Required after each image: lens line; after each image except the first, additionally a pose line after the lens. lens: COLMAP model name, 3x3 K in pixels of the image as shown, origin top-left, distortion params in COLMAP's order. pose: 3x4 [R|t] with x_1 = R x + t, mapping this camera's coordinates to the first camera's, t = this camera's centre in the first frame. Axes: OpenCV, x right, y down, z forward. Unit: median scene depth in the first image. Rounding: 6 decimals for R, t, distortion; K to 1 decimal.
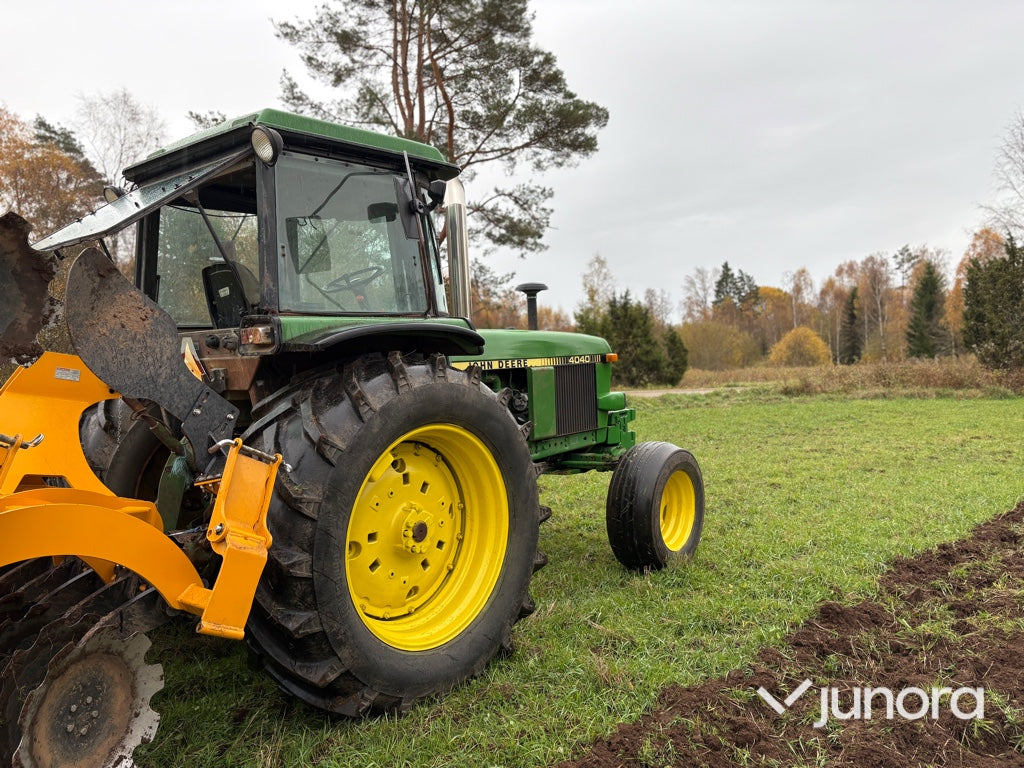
lens RADIAL K [[778.2, 0, 506.0], [0, 778.2, 383.0], [0, 0, 1]] dist [0.043889, -0.051082]
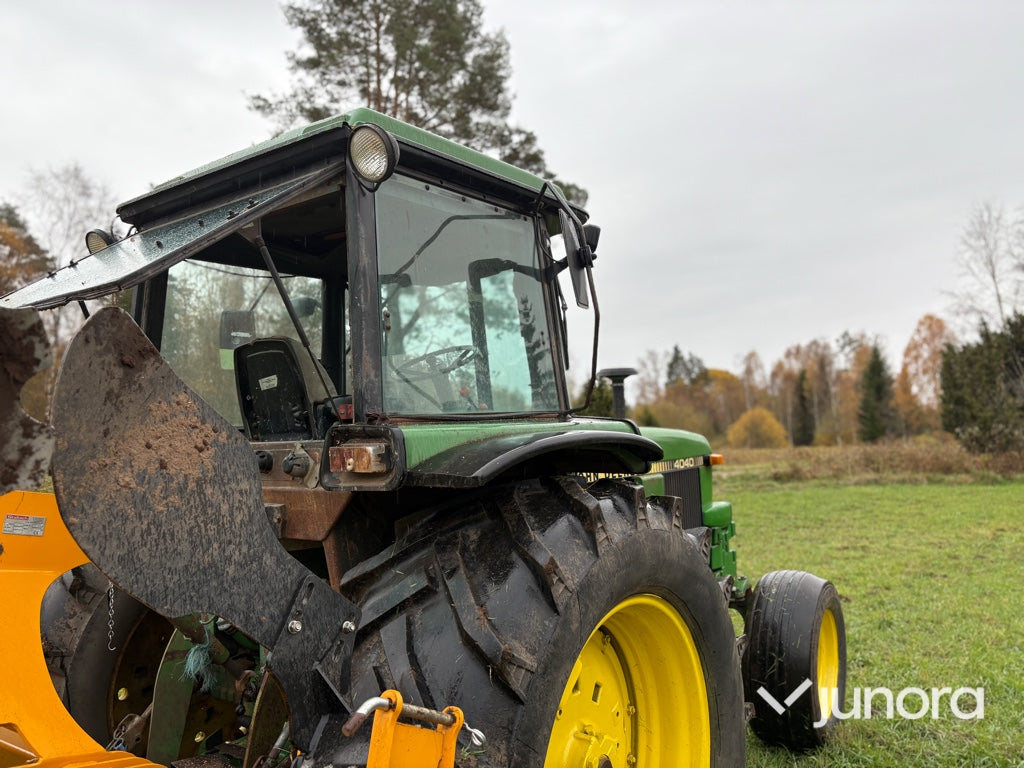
lens RADIAL K [[778.2, 0, 516.4], [0, 778.2, 390.9], [0, 0, 1]] dist [0.043889, -0.051082]
pose [[0.997269, 0.001882, 0.073831, -0.125411], [0.004952, 0.995721, -0.092278, -0.029873], [-0.073689, 0.092391, 0.992992, 0.202553]]
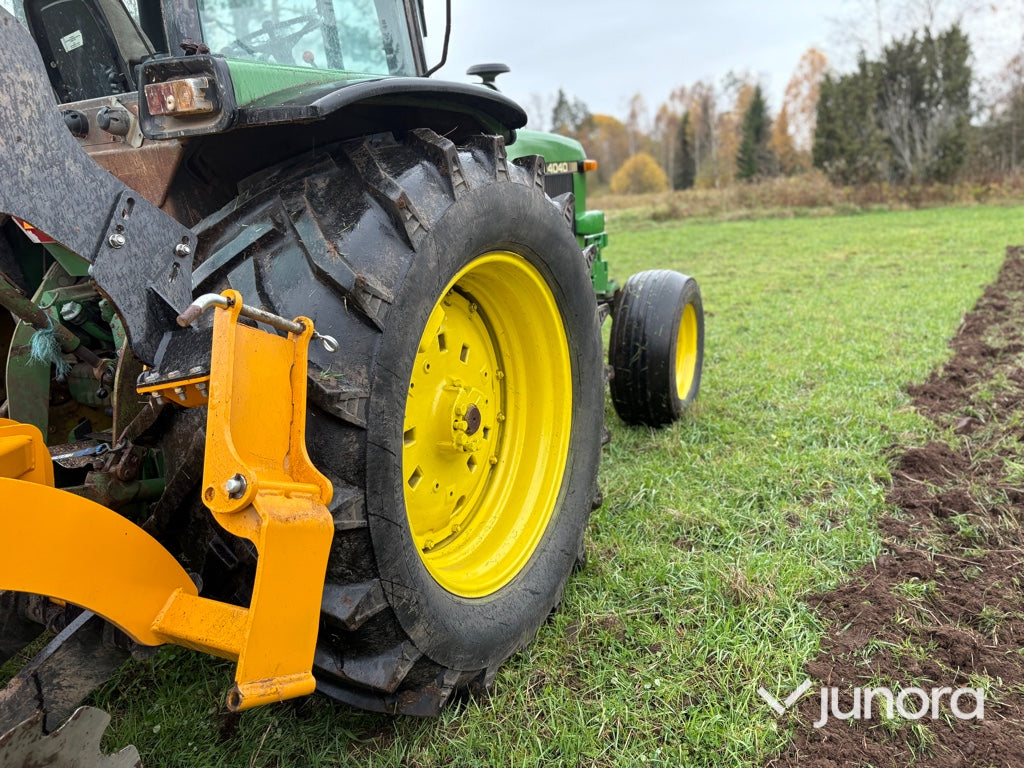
lens RADIAL K [[778.2, 0, 513.0], [0, 778.2, 389.5], [0, 0, 1]] dist [0.043889, -0.051082]
pose [[0.976202, -0.083683, 0.200067, -0.114493], [0.039581, 0.975807, 0.215021, 0.014288], [-0.213221, -0.201985, 0.955897, 0.206880]]
